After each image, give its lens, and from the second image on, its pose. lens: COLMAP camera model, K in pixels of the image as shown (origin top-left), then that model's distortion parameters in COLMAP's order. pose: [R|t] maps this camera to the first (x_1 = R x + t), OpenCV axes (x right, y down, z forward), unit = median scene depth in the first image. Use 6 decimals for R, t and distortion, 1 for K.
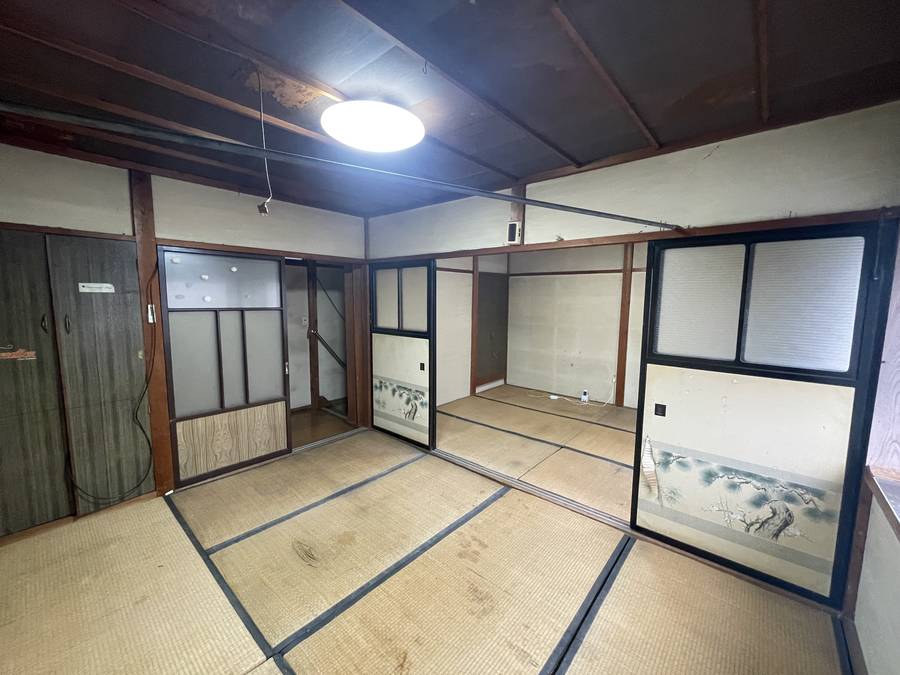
lens RADIAL K [[365.5, 0, 453.2], [0, 365.5, 337.7], [0, 0, 1]] dist [-0.000270, -0.000016]
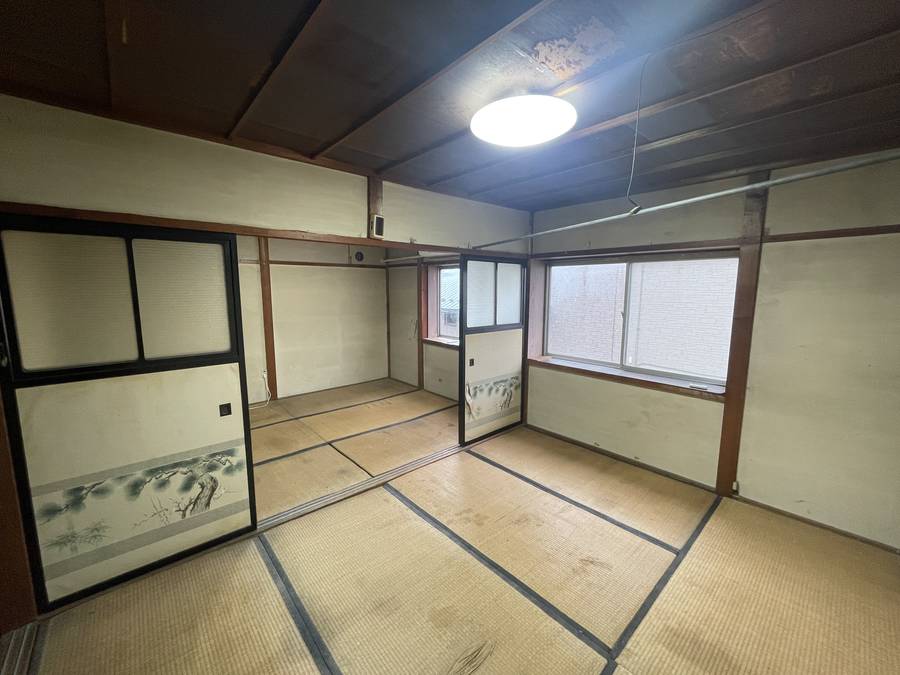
lens RADIAL K [[372.6, 0, 450.0], [0, 372.6, 337.5], [0, 0, 1]] dist [-0.003464, -0.000213]
pose [[0.111734, -0.129482, 0.985266, -0.628418], [0.116279, 0.986368, 0.116440, -0.065323], [-0.986912, 0.101556, 0.125267, 0.541296]]
